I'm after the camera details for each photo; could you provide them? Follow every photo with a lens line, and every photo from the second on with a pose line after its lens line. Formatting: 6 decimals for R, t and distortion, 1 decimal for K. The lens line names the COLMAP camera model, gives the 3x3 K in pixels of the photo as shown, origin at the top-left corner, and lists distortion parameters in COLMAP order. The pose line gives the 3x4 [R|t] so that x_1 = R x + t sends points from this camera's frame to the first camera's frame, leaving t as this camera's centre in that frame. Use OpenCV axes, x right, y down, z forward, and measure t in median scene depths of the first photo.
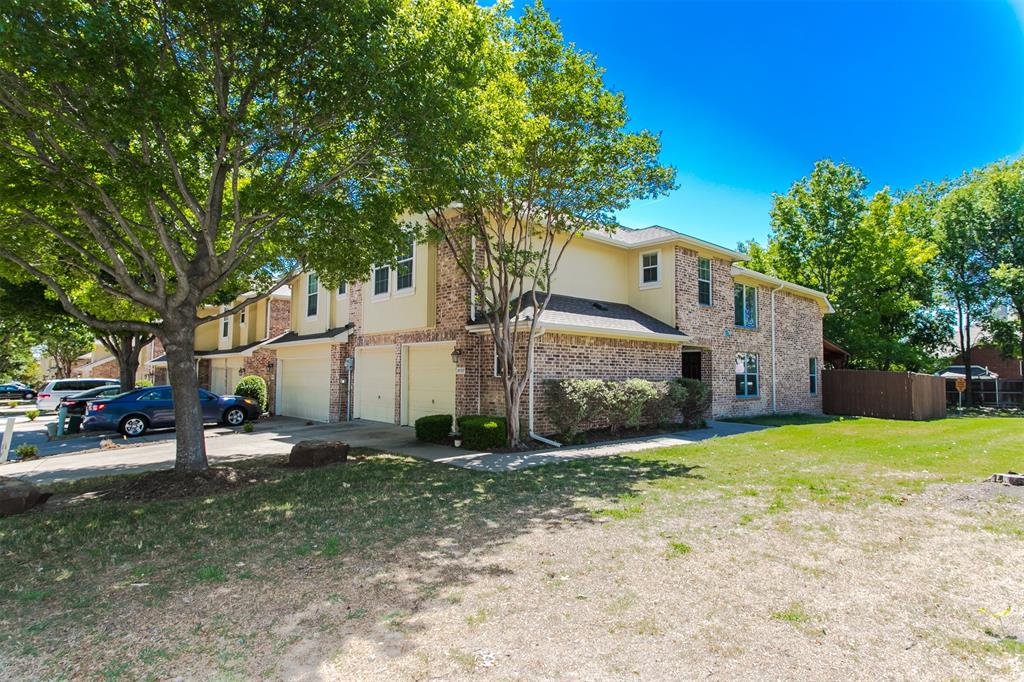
lens RADIAL K [[539.6, 0, 512.1], [0, 539.6, 341.7], [0, 0, 1]] dist [0.000939, 0.000025]
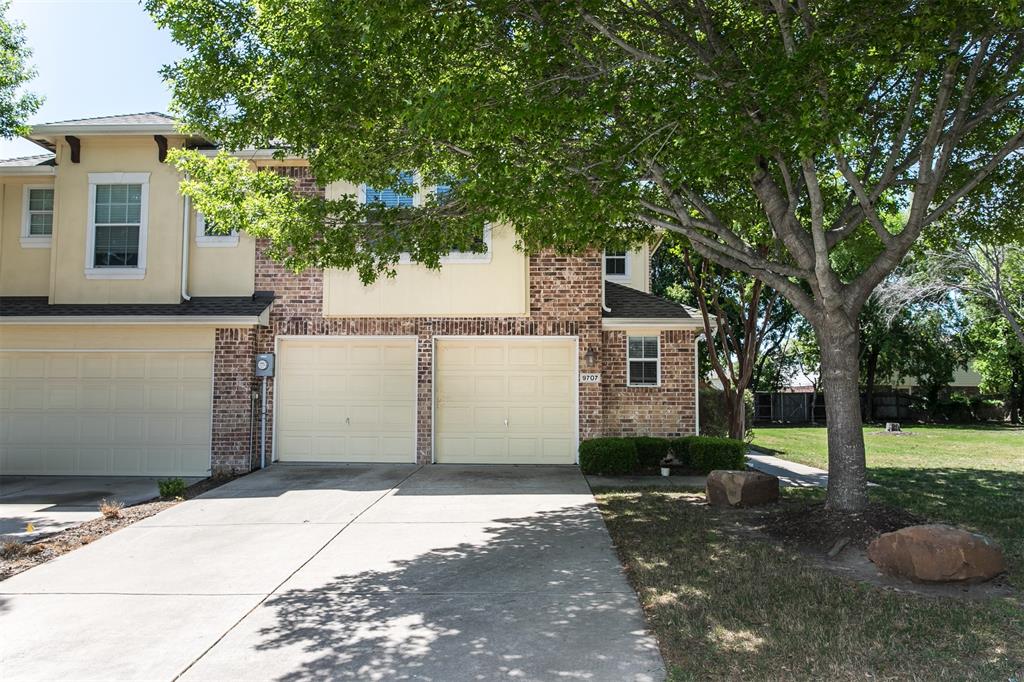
lens RADIAL K [[870.8, 0, 512.3], [0, 870.8, 341.5], [0, 0, 1]] dist [-0.000474, 0.000003]
pose [[0.697530, 0.049349, 0.714855, -0.889893], [-0.039505, 0.998757, -0.030399, 0.039259], [-0.715466, -0.007036, 0.698612, 0.215830]]
